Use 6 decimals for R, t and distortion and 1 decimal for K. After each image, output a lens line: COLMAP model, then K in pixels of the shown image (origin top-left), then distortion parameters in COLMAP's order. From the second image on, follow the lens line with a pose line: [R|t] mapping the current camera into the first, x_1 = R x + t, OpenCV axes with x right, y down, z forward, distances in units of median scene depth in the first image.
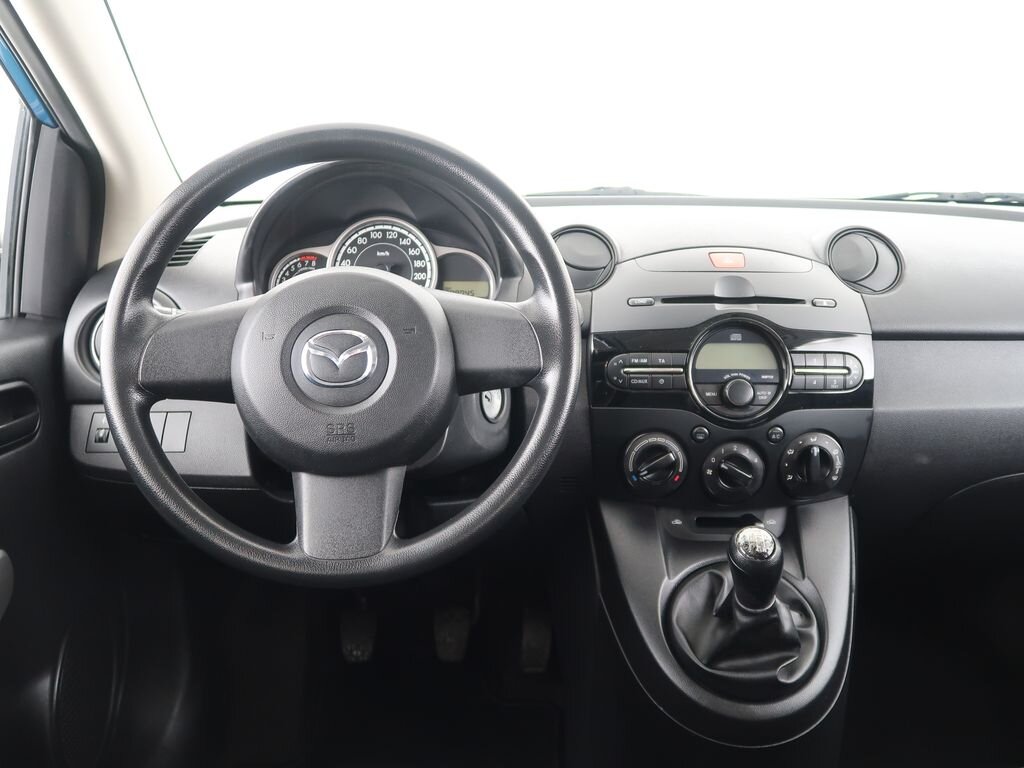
lens RADIAL K [[1028.6, 0, 515.3], [0, 1028.6, 380.3], [0, 0, 1]] dist [0.006144, 0.000000]
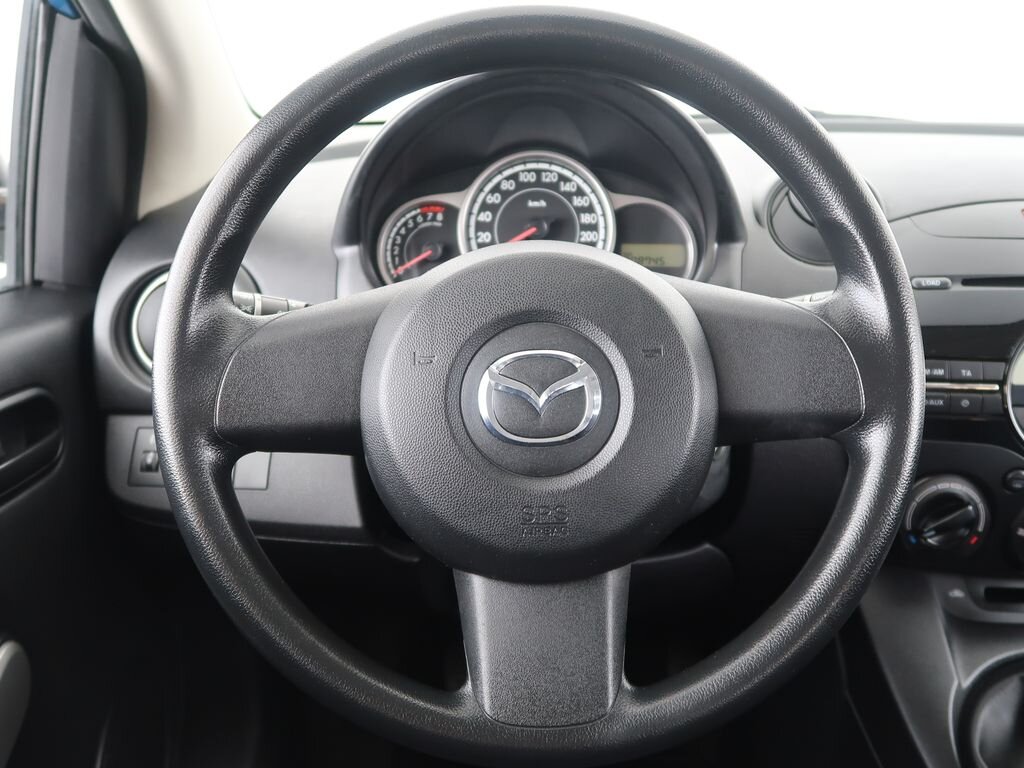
lens RADIAL K [[1028.6, 0, 515.3], [0, 1028.6, 380.5], [0, 0, 1]] dist [0.006144, 0.000000]
pose [[0.999566, 0.014142, -0.025845, -0.135596], [-0.012036, 0.996733, 0.079865, -0.063940], [0.026890, -0.079519, 0.996471, 0.311653]]
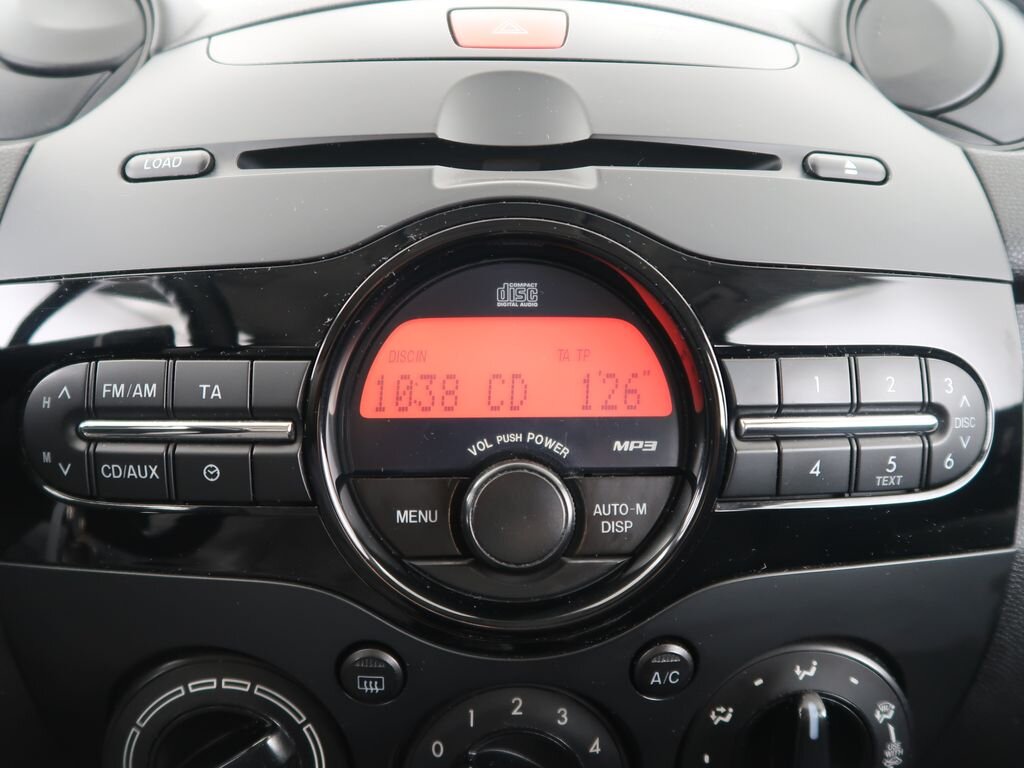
lens RADIAL K [[877.5, 0, 509.7], [0, 877.5, 386.4], [0, 0, 1]] dist [-0.000269, 0.015256]
pose [[0.999888, -0.008100, 0.012624, 0.210033], [0.007457, 0.998710, 0.050229, -0.029932], [-0.013014, -0.050129, 0.998658, 0.776161]]
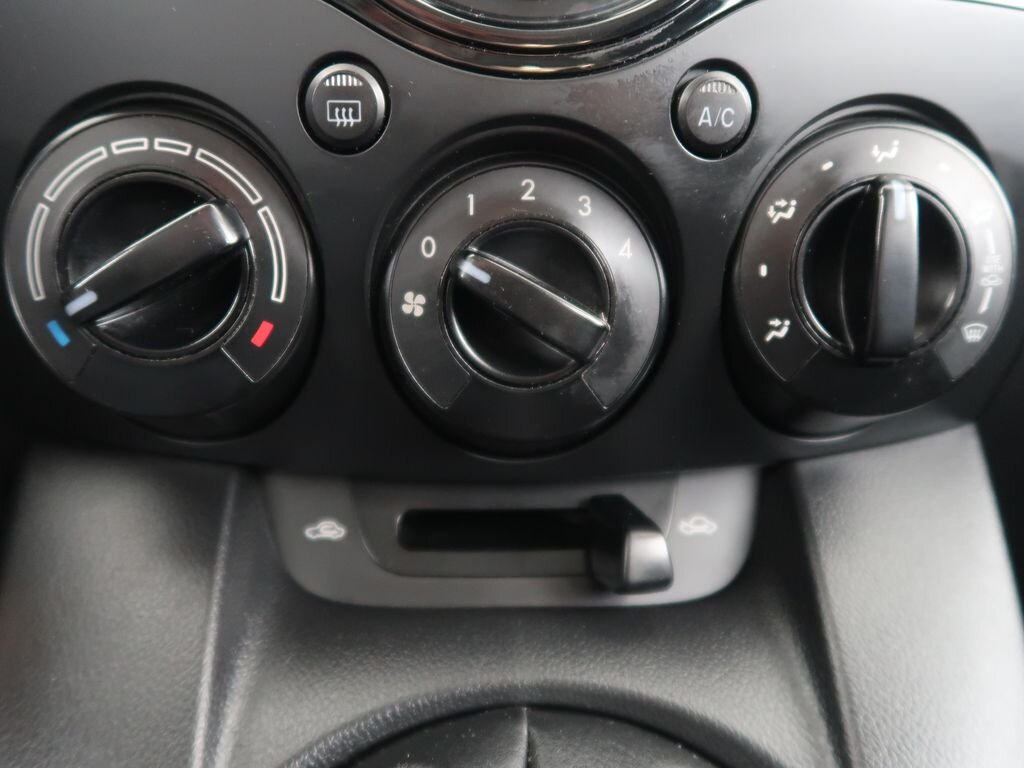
lens RADIAL K [[877.5, 0, 508.7], [0, 877.5, 387.1], [0, 0, 1]] dist [-0.000269, 0.015256]
pose [[0.999419, -0.010125, 0.032531, 0.203676], [0.010088, 0.999948, 0.001289, 0.107120], [-0.032542, -0.000961, 0.999470, 0.818627]]
